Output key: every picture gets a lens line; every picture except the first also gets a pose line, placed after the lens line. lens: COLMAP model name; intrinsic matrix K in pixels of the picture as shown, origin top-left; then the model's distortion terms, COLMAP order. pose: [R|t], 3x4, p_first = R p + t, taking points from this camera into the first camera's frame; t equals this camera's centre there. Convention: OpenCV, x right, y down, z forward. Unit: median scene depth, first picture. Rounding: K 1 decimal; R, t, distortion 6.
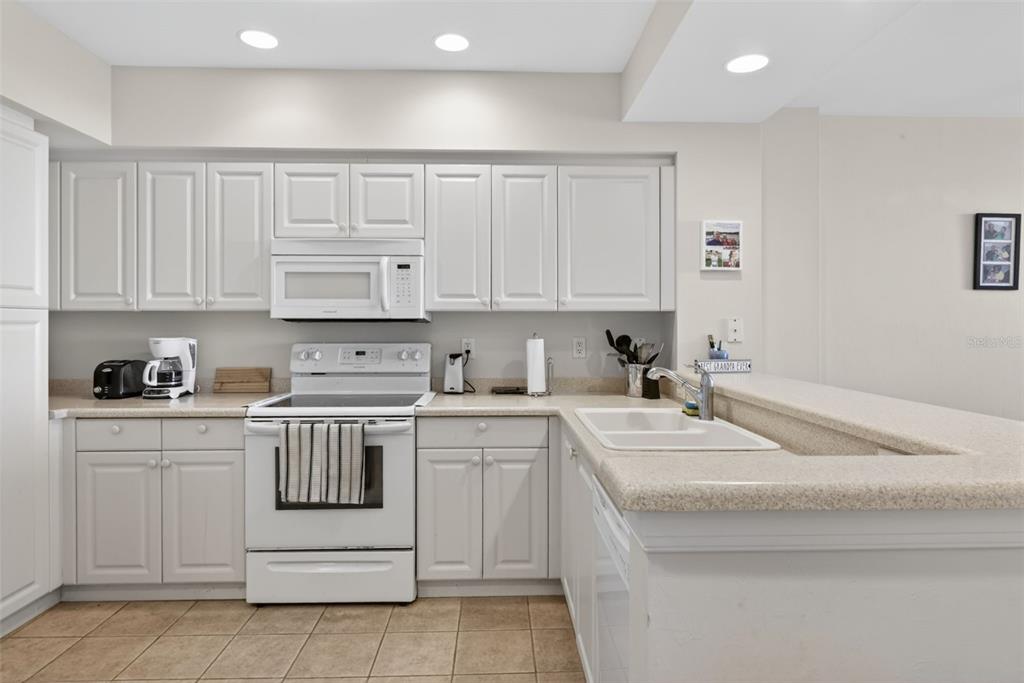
lens RADIAL K [[578.6, 0, 520.4], [0, 578.6, 328.0], [0, 0, 1]] dist [0.002563, -0.002265]
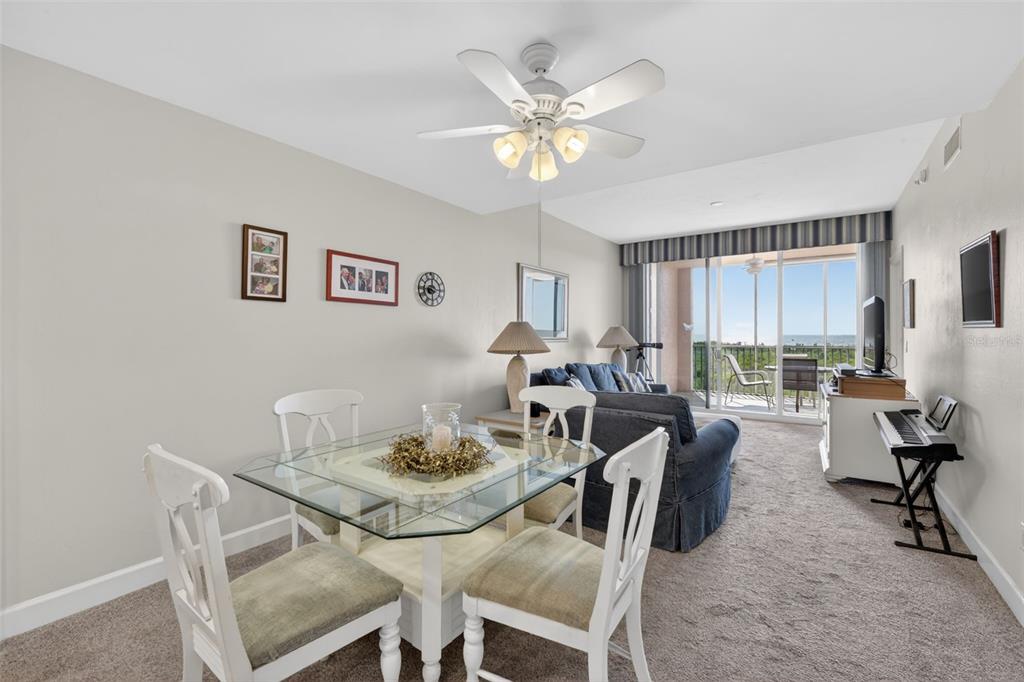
lens RADIAL K [[428.7, 0, 510.5], [0, 428.7, 336.8], [0, 0, 1]] dist [-0.004286, 0.000018]
pose [[0.614796, -0.004718, 0.788672, 0.555328], [0.006137, 0.999980, 0.001199, 0.001161], [-0.788662, 0.004103, 0.614813, 0.198059]]
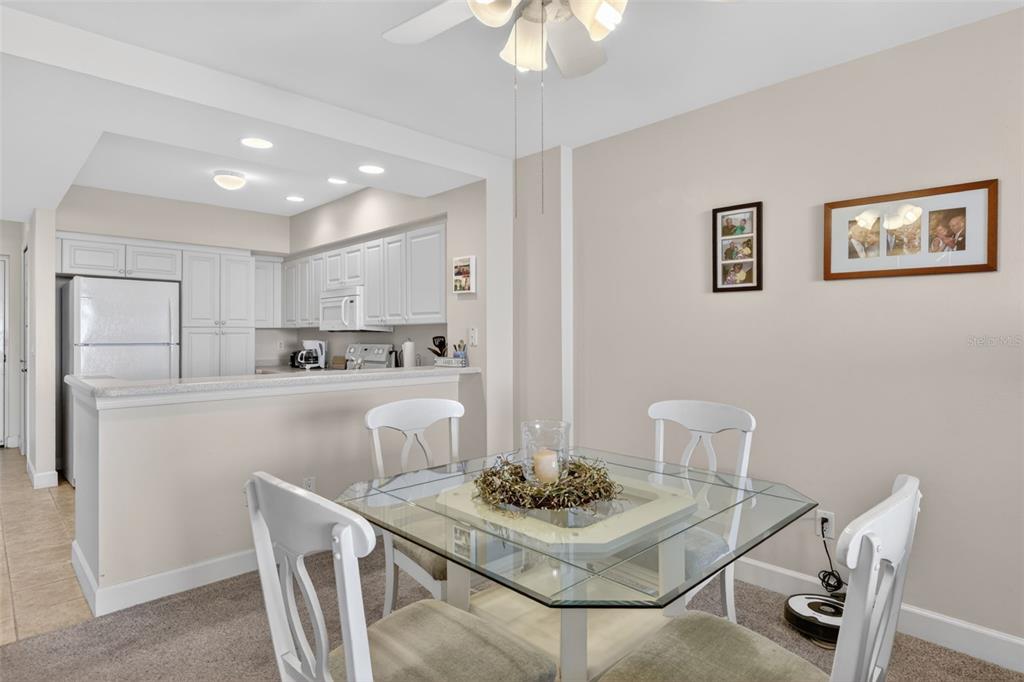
lens RADIAL K [[550.8, 0, 509.4], [0, 550.8, 331.9], [0, 0, 1]] dist [-0.002814, -0.002144]
pose [[0.670837, -0.006088, -0.741580, 1.391994], [-0.000258, 0.999964, -0.008442, 0.002966], [0.741605, 0.005855, 0.670812, 0.207382]]
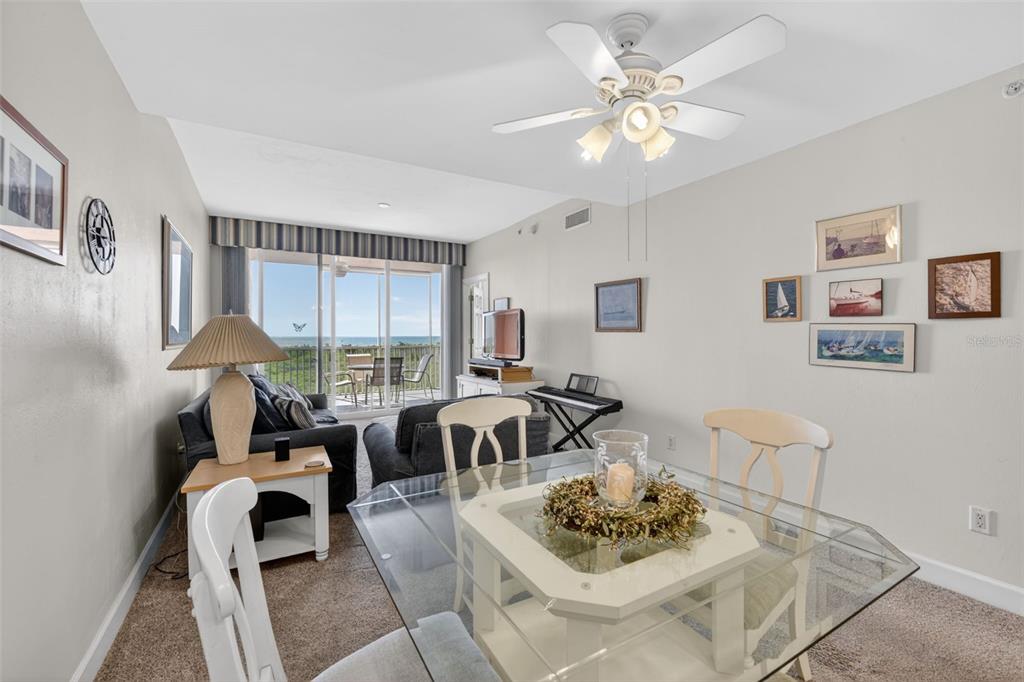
lens RADIAL K [[428.7, 0, 515.9], [0, 428.7, 341.1], [0, 0, 1]] dist [-0.004286, 0.000018]
pose [[-0.475688, -0.009716, 0.879560, 0.658188], [0.005122, 0.999891, 0.013816, -0.001112], [-0.879599, 0.011077, -0.475586, 0.941990]]
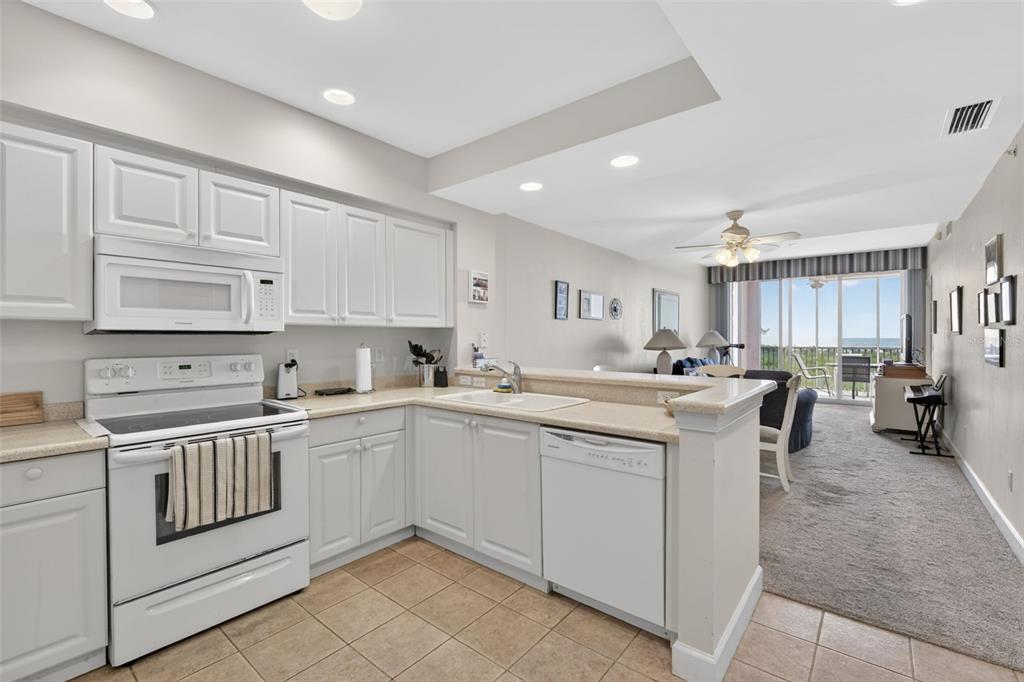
lens RADIAL K [[443.3, 0, 511.3], [0, 443.3, 340.0], [0, 0, 1]] dist [-0.002221, -0.000314]
pose [[0.665718, -0.005086, 0.746186, -0.503550], [0.003918, 0.999987, 0.003320, -0.001205], [-0.746193, 0.000714, 0.665730, 0.126498]]
